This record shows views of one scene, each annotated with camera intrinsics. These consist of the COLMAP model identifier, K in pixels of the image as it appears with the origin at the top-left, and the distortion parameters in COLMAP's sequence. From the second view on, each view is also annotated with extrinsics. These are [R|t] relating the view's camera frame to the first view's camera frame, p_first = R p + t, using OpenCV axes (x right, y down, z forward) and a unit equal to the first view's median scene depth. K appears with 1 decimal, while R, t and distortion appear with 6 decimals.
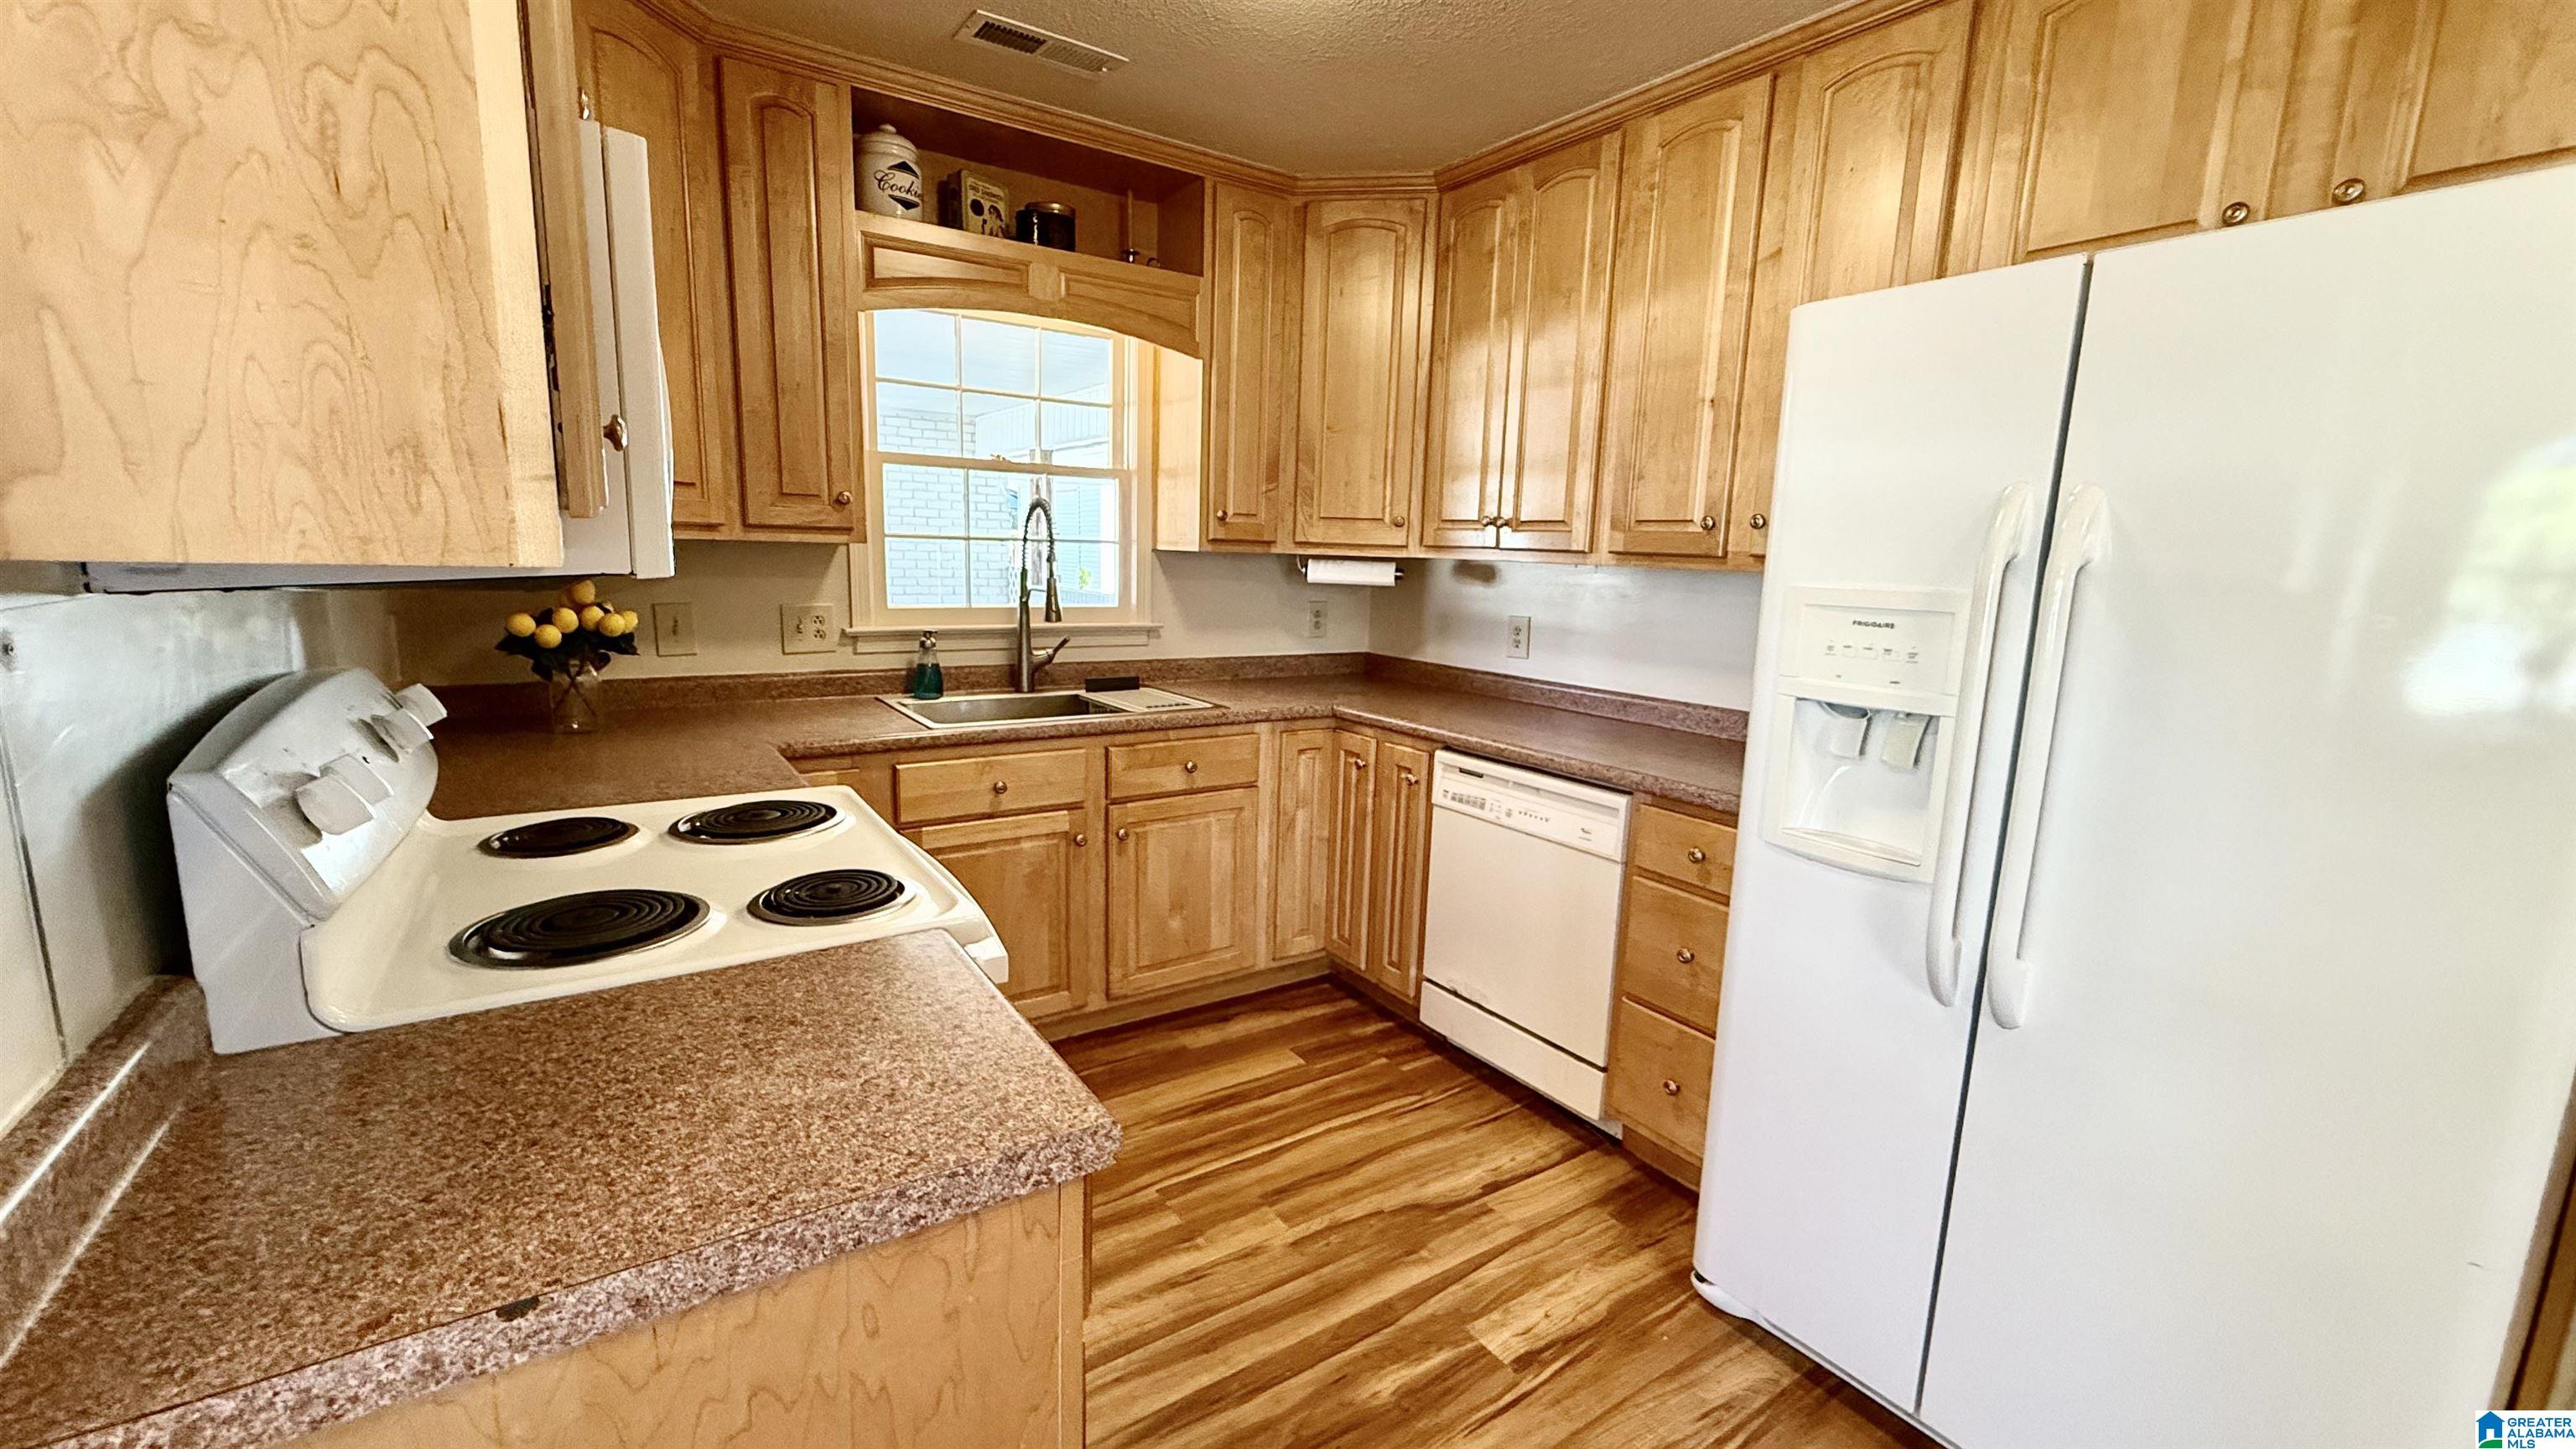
lens RADIAL K [[1025.1, 0, 1288.0], [0, 1025.1, 724.5], [0, 0, 1]] dist [0.000474, -0.000092]
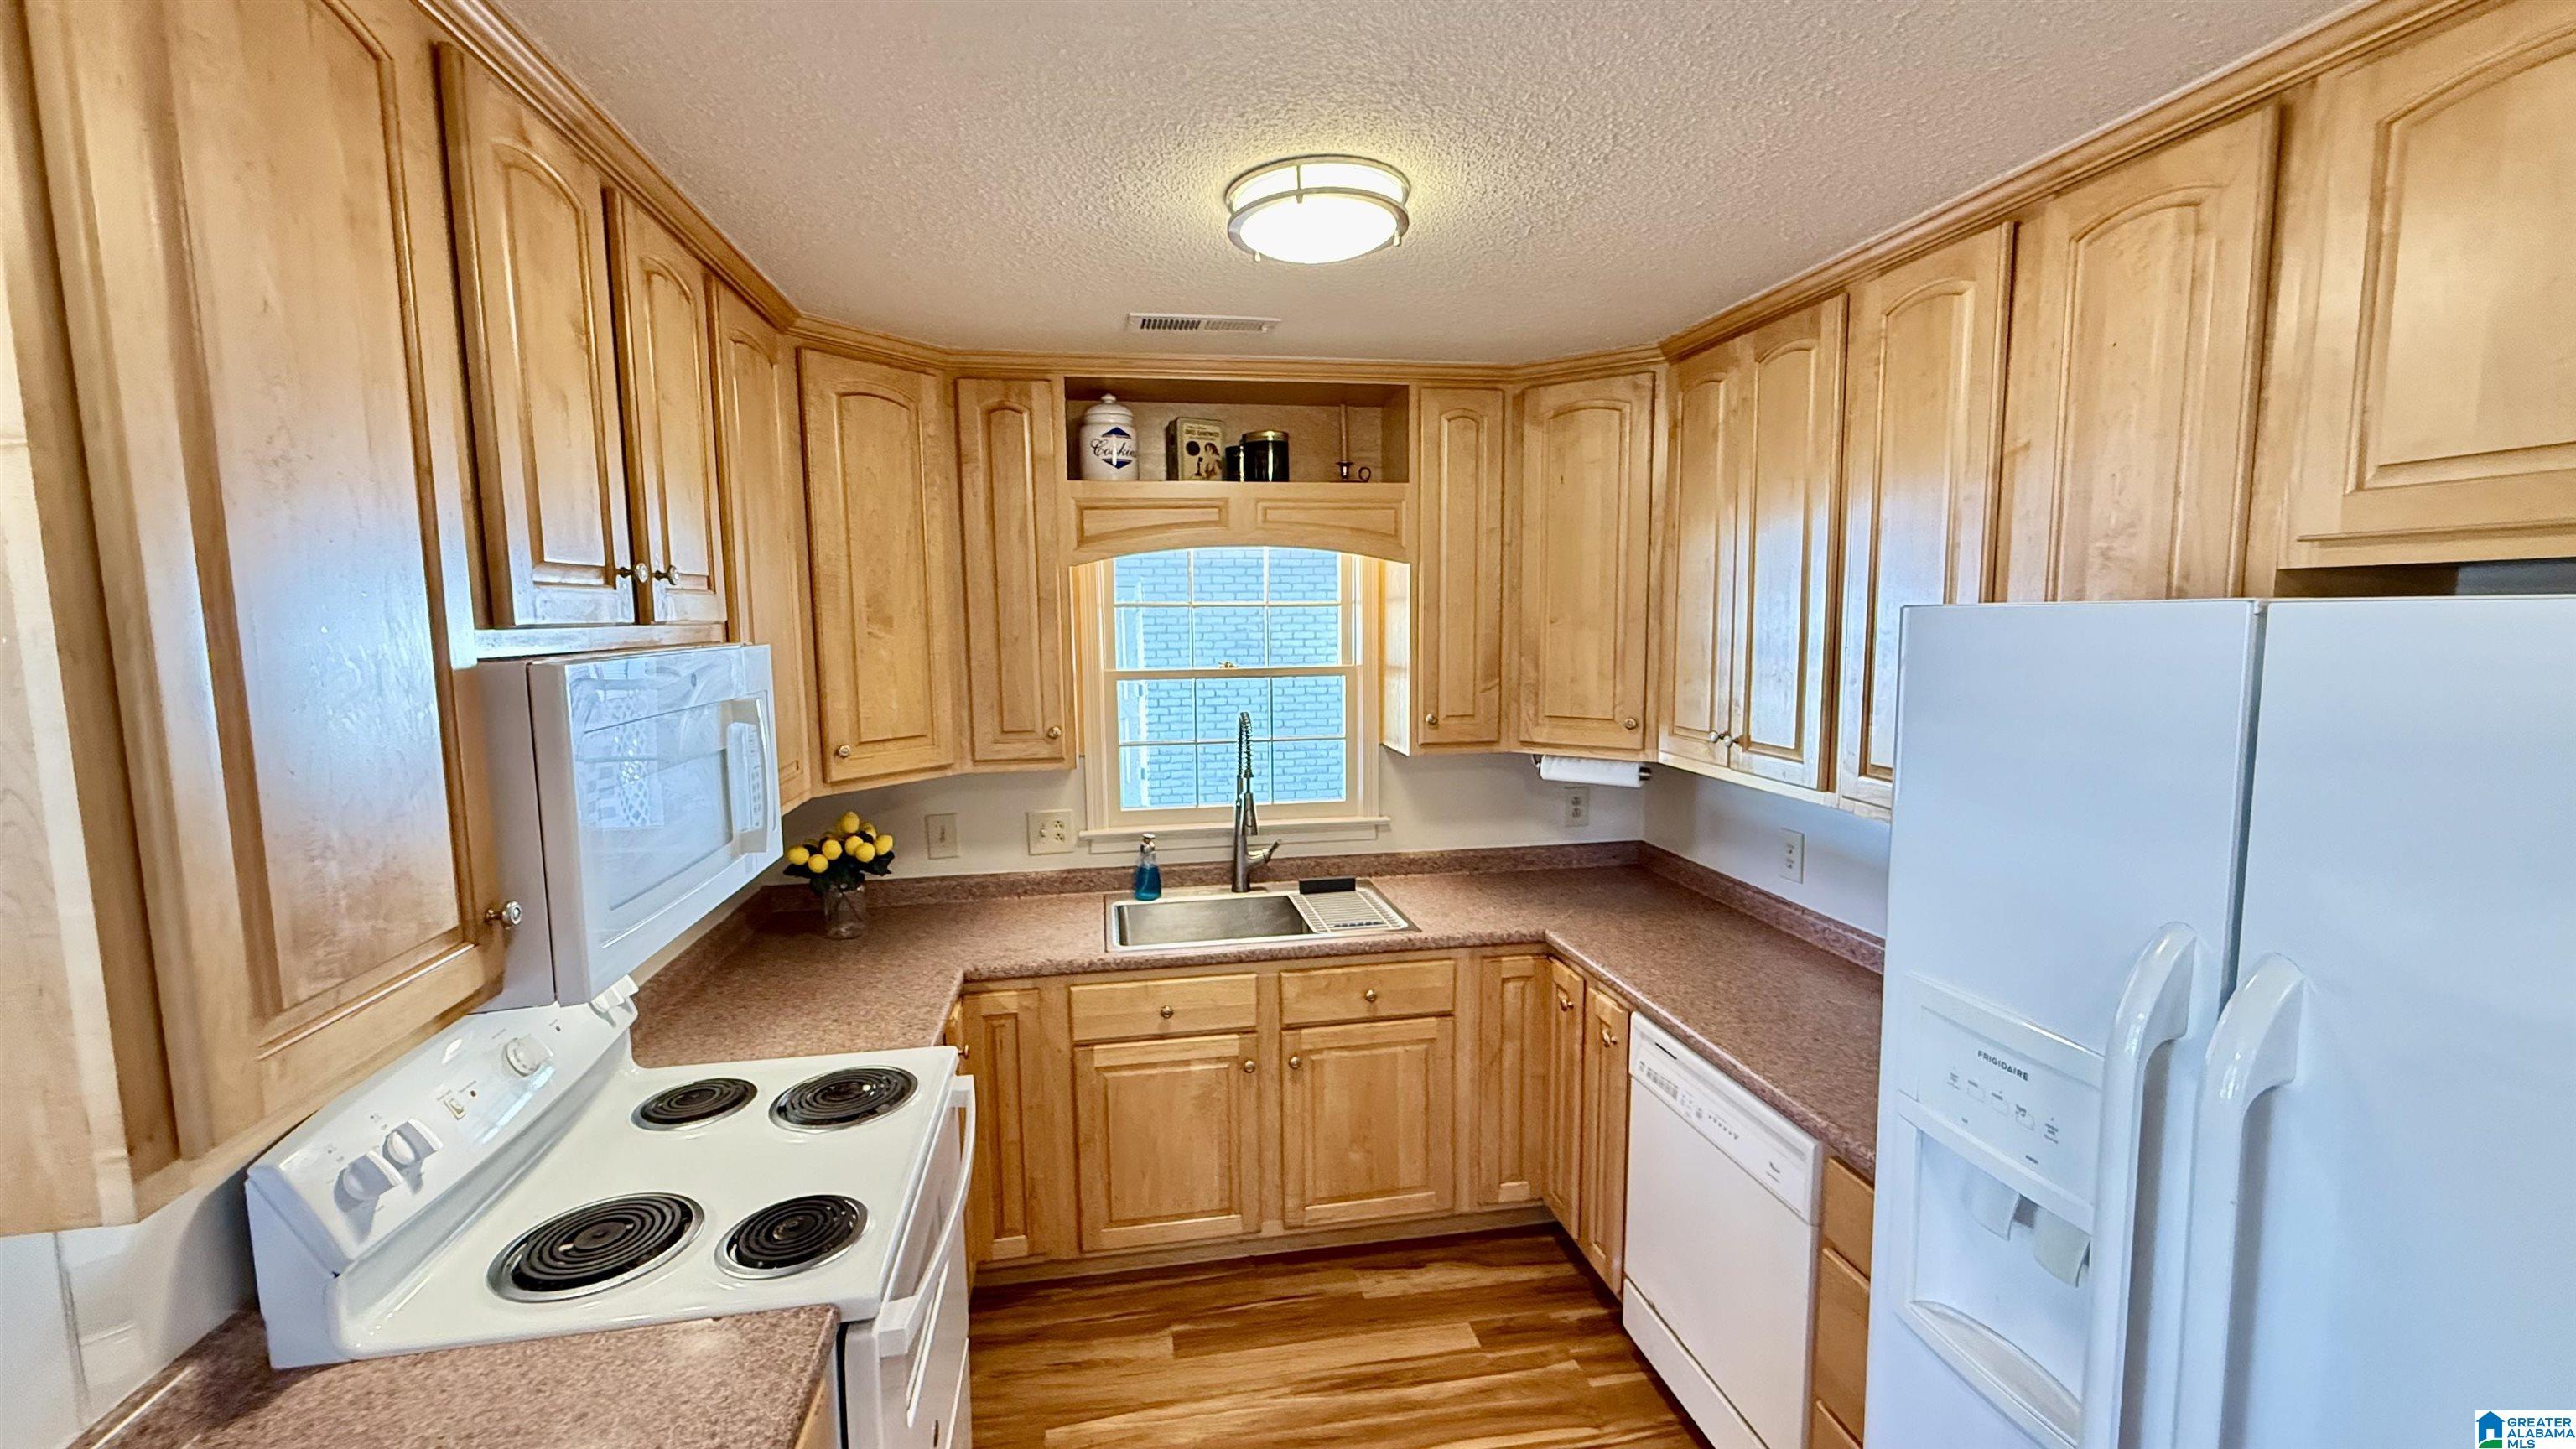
lens RADIAL K [[1026.7, 0, 1288.0], [0, 1026.7, 724.5], [0, 0, 1]] dist [-0.001958, -0.000191]
pose [[0.911658, 0.002946, -0.410939, 0.231576], [-0.030453, 0.997709, -0.060407, -0.153330], [0.409820, 0.067585, 0.909659, 0.080637]]
